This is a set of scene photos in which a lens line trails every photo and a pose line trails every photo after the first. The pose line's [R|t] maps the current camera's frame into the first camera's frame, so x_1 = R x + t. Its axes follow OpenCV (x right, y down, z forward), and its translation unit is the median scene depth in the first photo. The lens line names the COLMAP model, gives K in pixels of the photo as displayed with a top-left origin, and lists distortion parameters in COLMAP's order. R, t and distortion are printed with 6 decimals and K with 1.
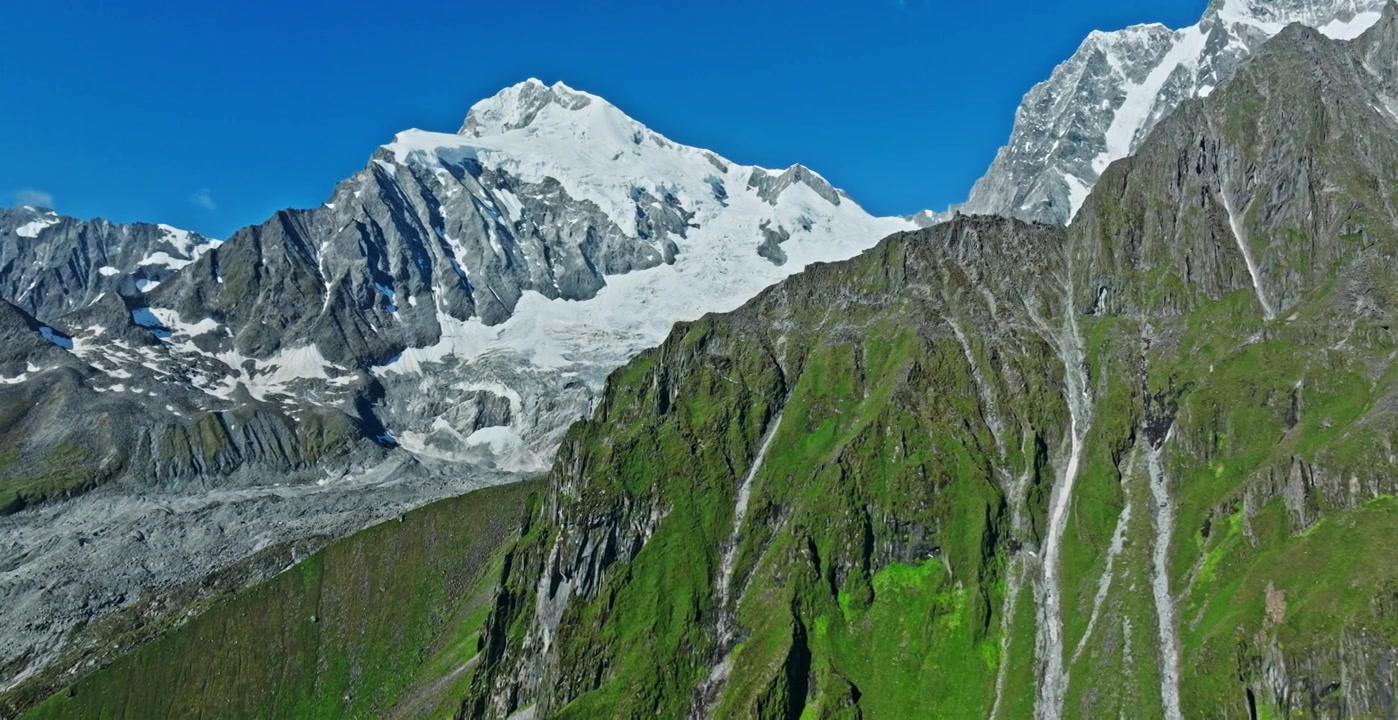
lens RADIAL K [[985.4, 0, 702.5], [0, 985.4, 356.5], [0, 0, 1]] dist [-0.000428, 0.016079]
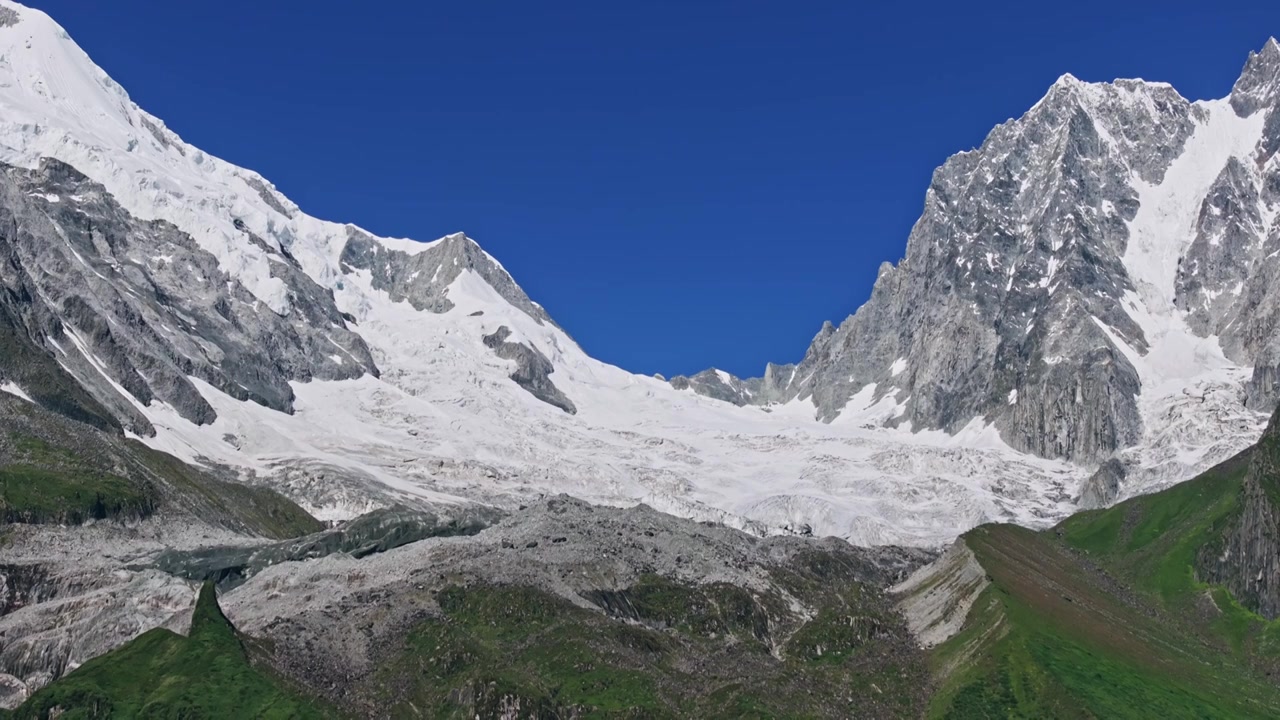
lens RADIAL K [[2844.5, 0, 640.0], [0, 2844.5, 360.0], [0, 0, 1]] dist [-0.199415, 0.865673]
pose [[0.887161, 0.142393, 0.438942, -0.680340], [-0.051053, 0.975649, -0.213314, 0.234656], [-0.458628, 0.166834, 0.872827, -0.296632]]
